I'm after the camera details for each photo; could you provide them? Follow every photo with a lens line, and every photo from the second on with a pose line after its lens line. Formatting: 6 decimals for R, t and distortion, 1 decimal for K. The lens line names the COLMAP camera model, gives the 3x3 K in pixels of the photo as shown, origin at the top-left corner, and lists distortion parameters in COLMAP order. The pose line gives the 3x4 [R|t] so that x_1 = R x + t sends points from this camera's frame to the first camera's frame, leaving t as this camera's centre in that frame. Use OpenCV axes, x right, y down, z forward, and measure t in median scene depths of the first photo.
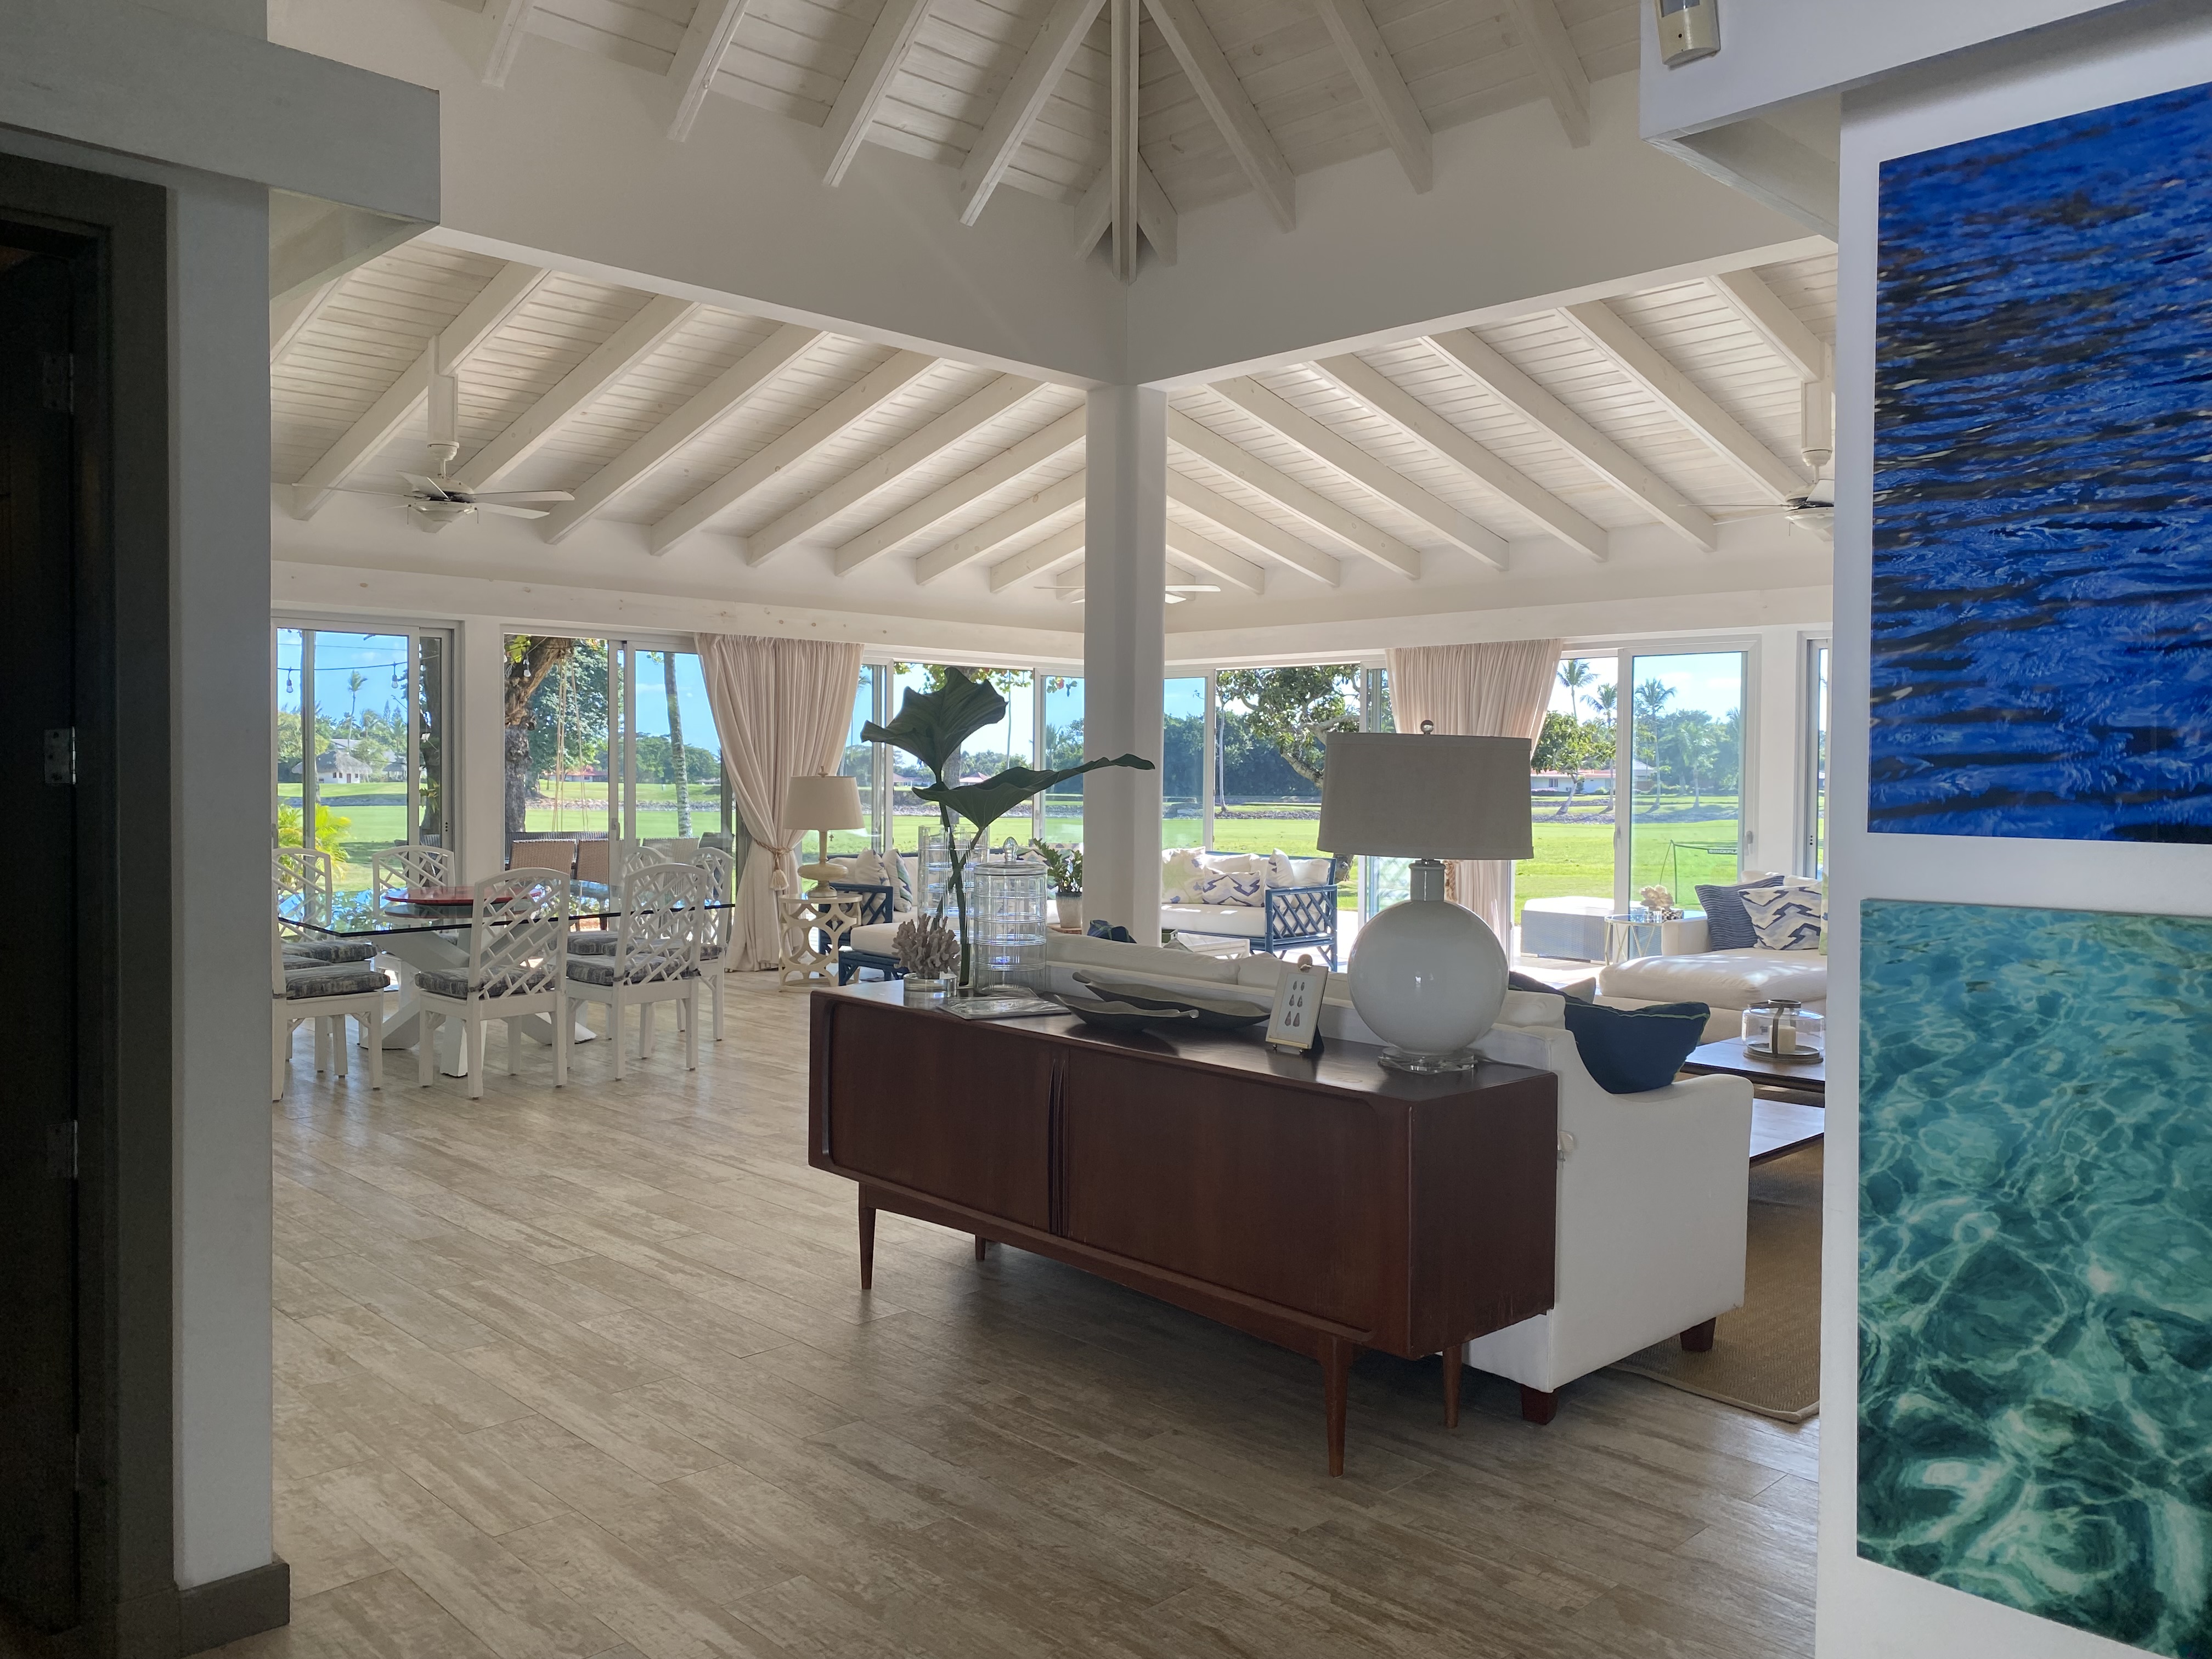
lens RADIAL K [[1695.0, 0, 1106.0], [0, 1695.0, 829.5], [0, 0, 1]] dist [-0.001174, 0.002544]
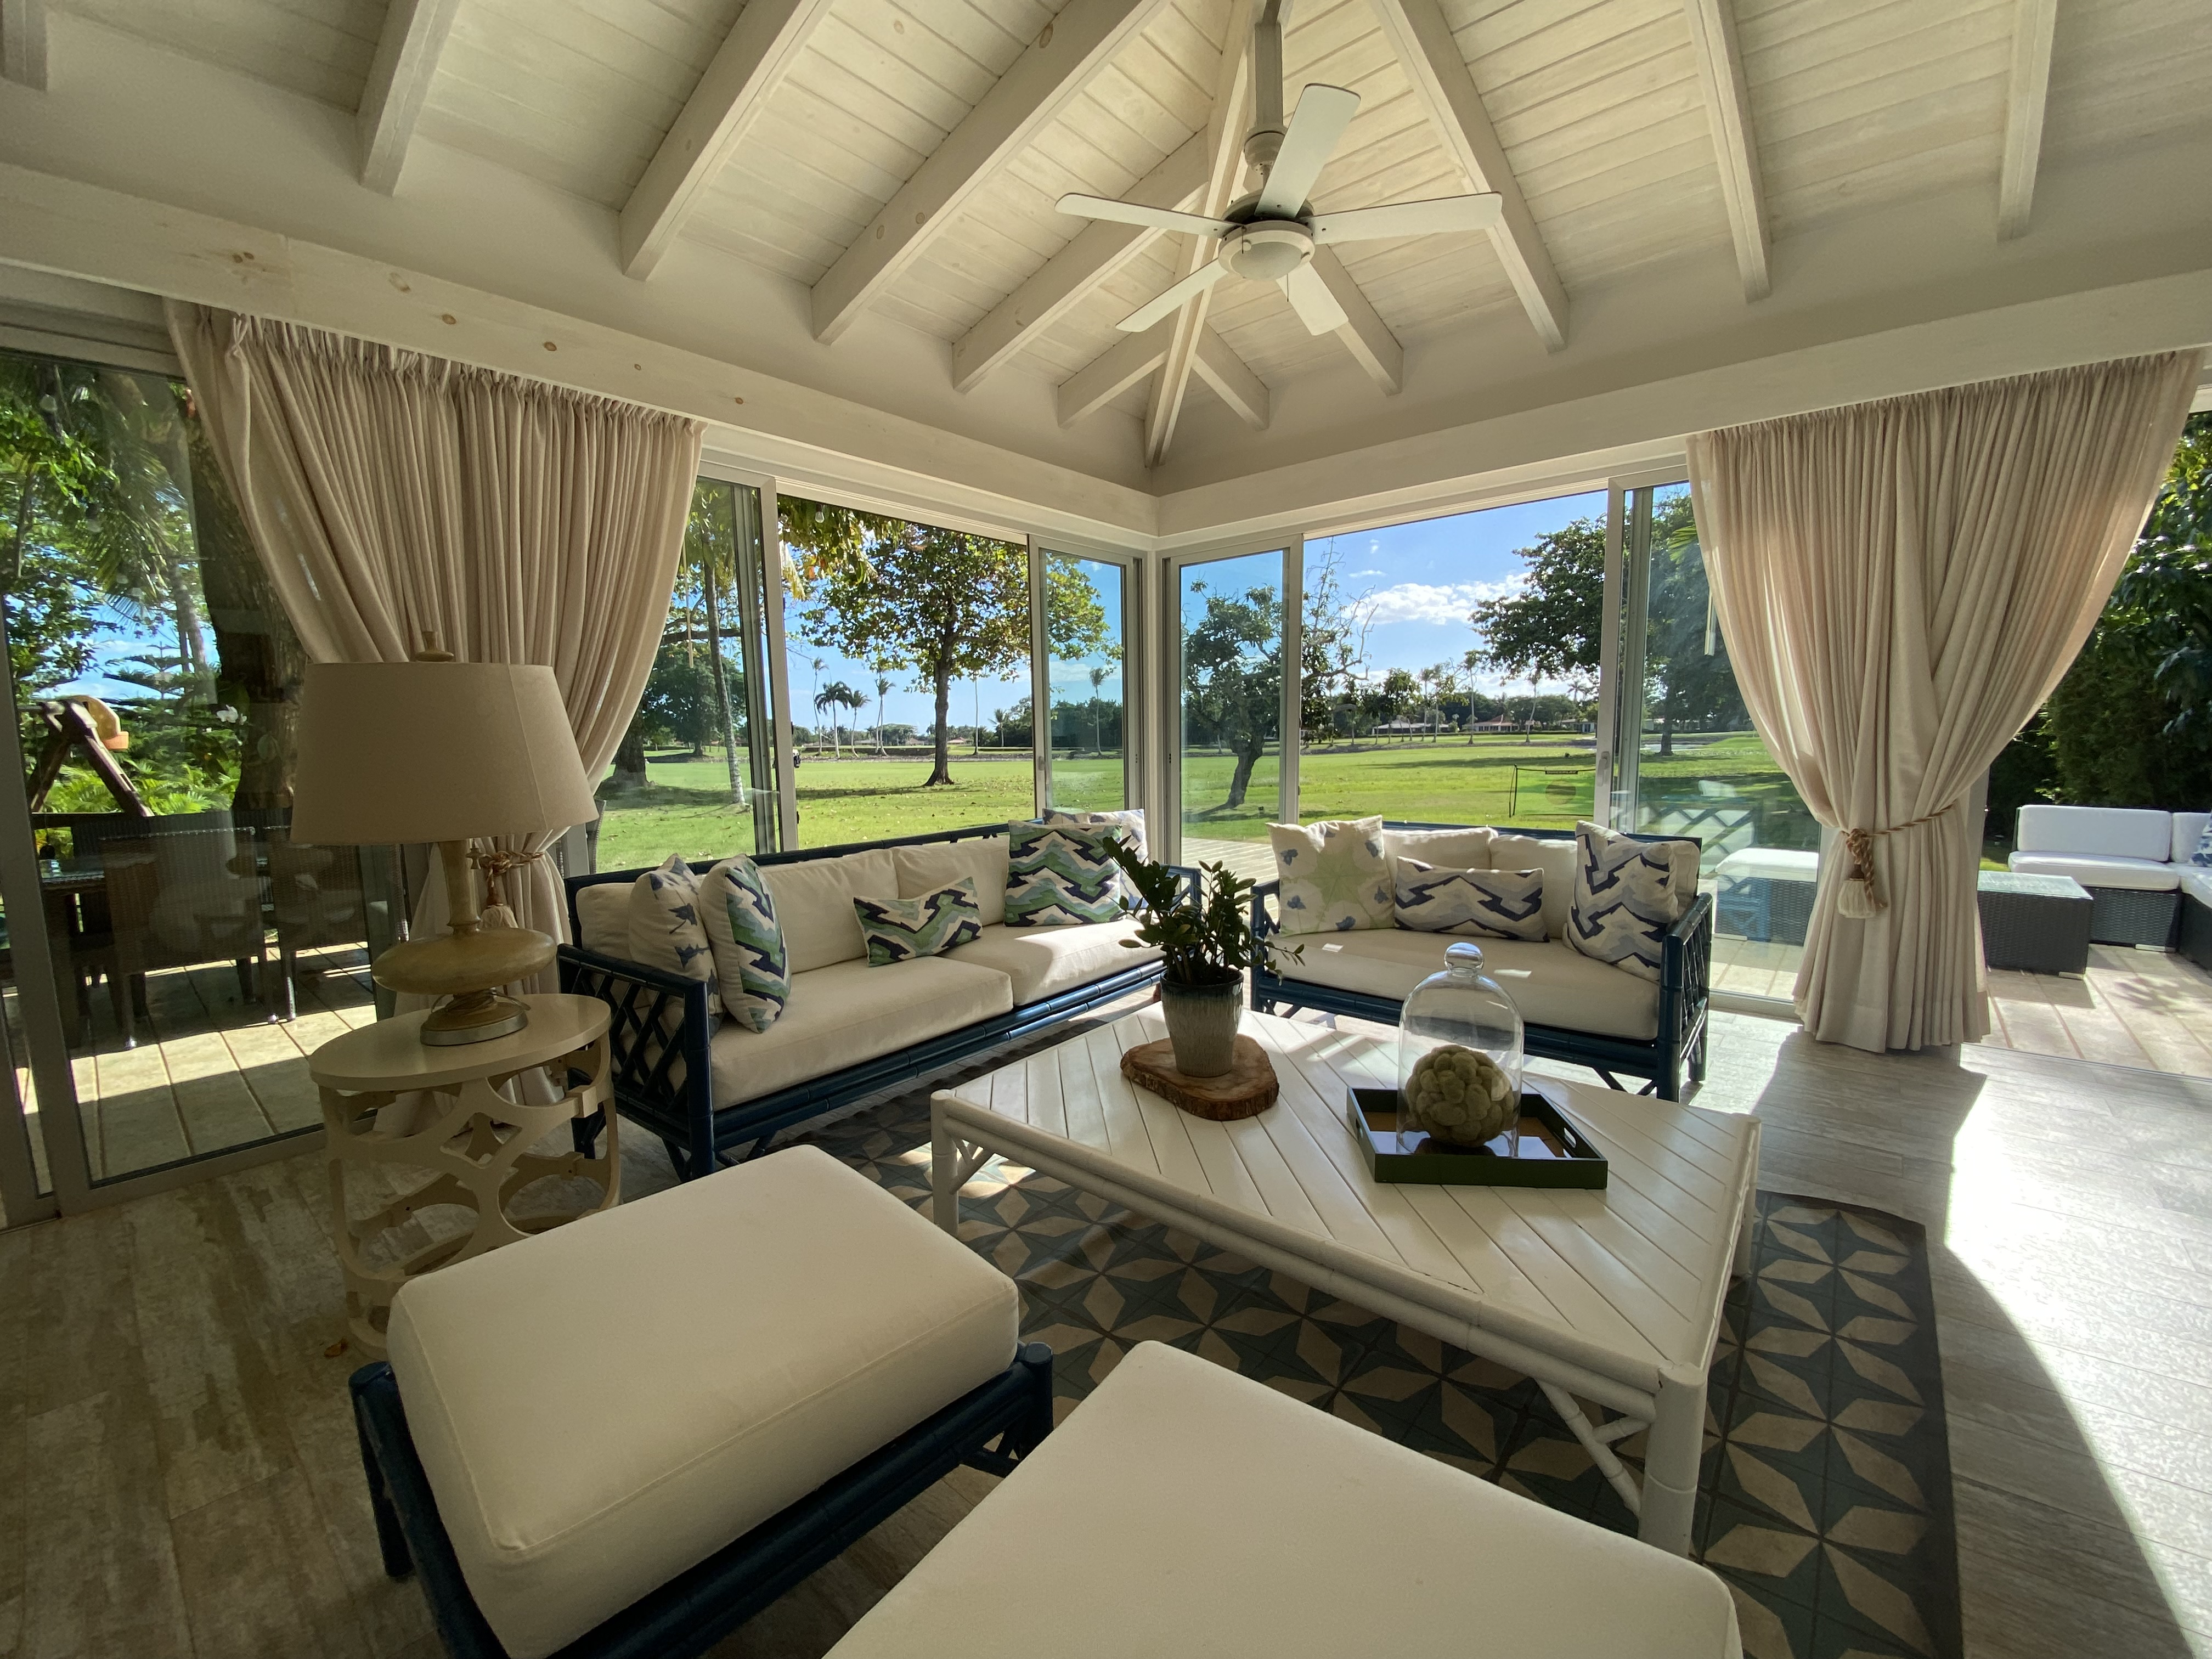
lens RADIAL K [[883.0, 0, 1106.0], [0, 883.0, 829.5], [0, 0, 1]] dist [0.049979, -0.000022]
pose [[0.994997, -0.034305, 0.093833, -0.054779], [0.027338, 0.996843, 0.074545, -0.008717], [-0.096094, -0.071607, 0.992793, 0.741136]]
